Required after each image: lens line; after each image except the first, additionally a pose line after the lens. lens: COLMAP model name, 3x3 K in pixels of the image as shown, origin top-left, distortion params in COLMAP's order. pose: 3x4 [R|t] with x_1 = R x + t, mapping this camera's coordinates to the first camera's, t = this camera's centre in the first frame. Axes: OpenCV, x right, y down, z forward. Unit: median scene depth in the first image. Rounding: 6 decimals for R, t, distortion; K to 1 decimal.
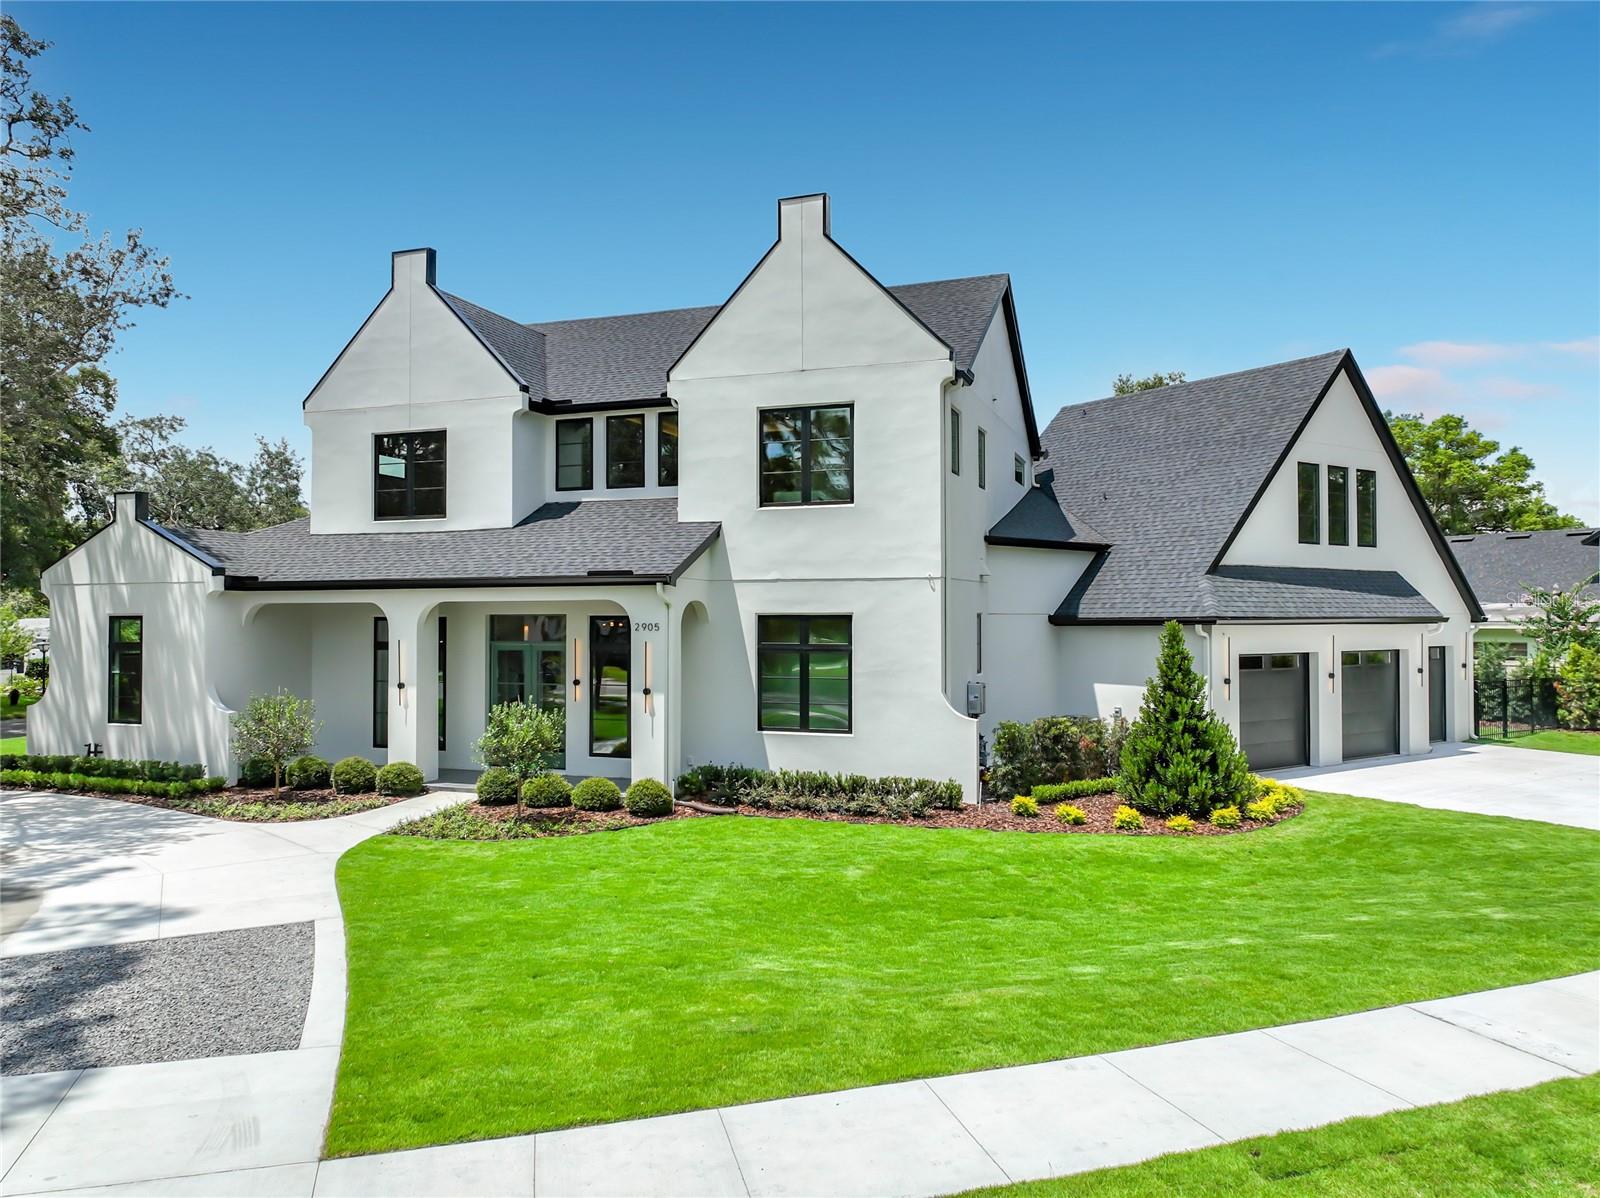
lens RADIAL K [[1133.5, 0, 806.4], [0, 1133.5, 593.2], [0, 0, 1]] dist [0.003526, 0.010192]
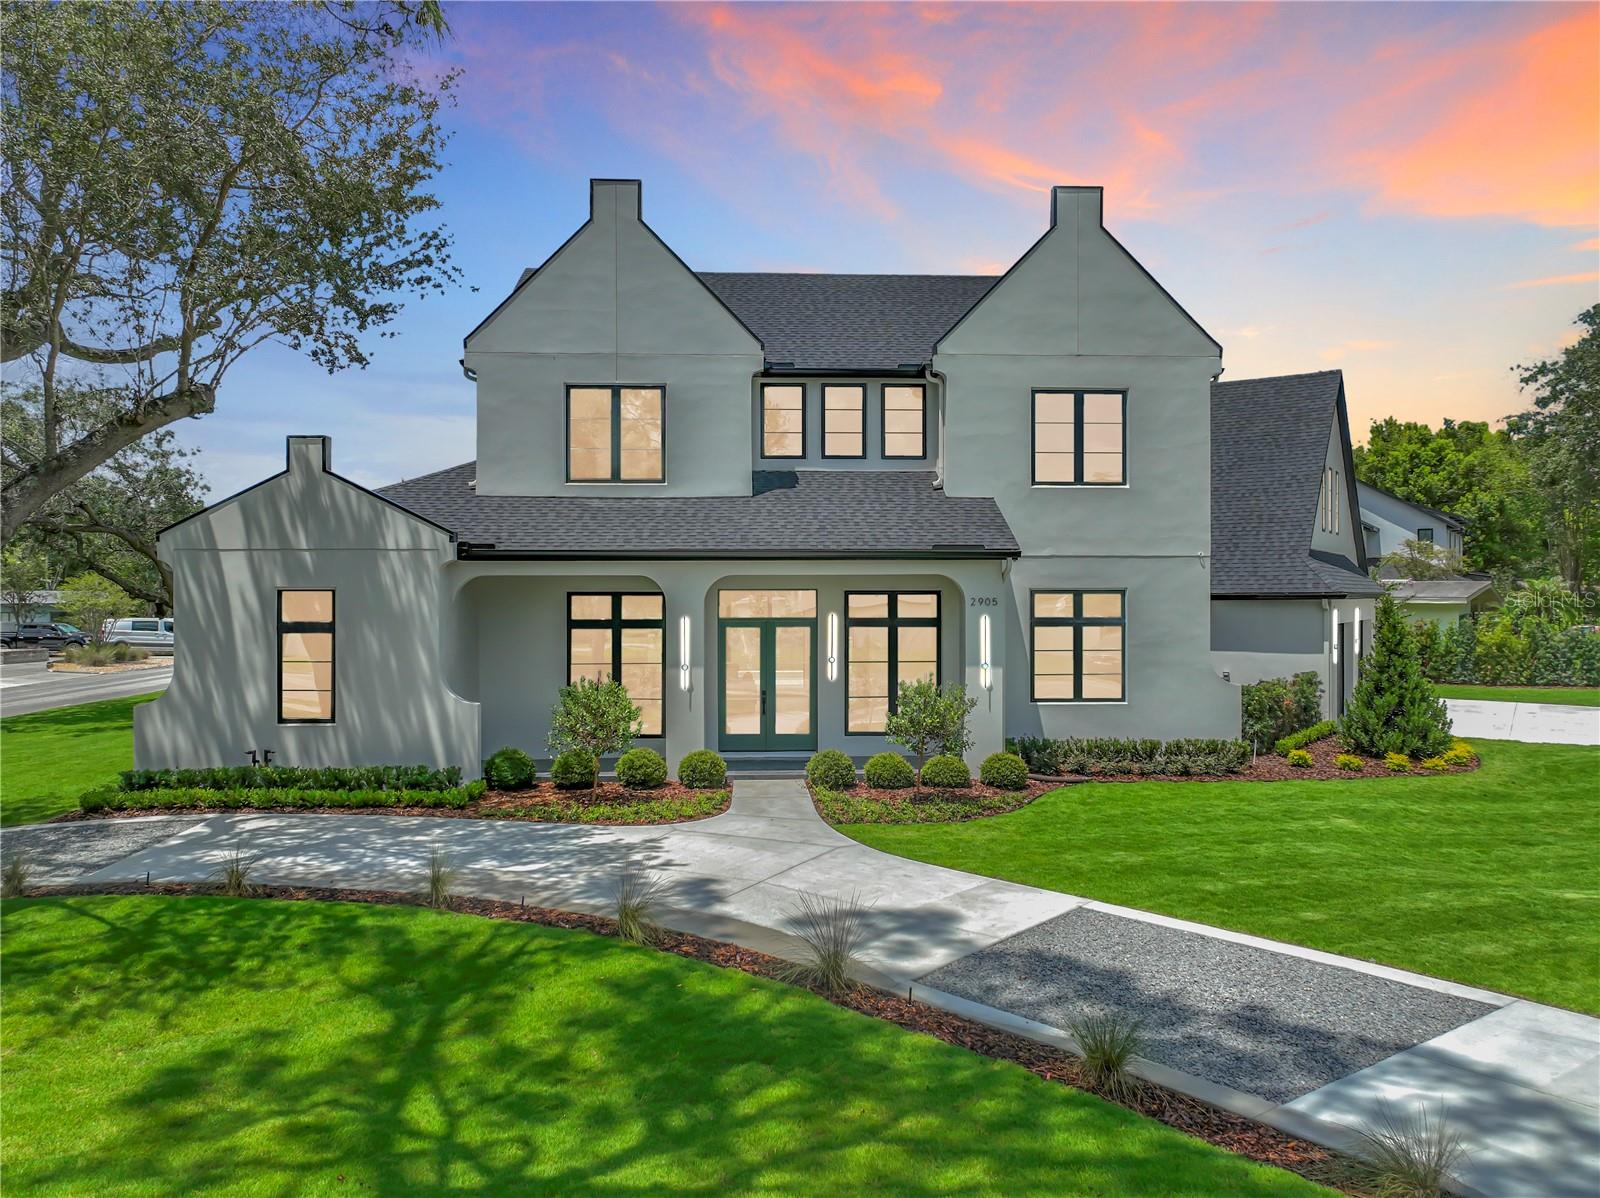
lens RADIAL K [[1133.5, 0, 806.4], [0, 1133.5, 593.2], [0, 0, 1]] dist [0.003526, 0.010192]
pose [[0.922682, 0.000621, 0.385561, -0.623439], [-0.007965, 0.999816, 0.017450, 0.005841], [-0.385479, -0.019172, 0.922517, 0.128647]]
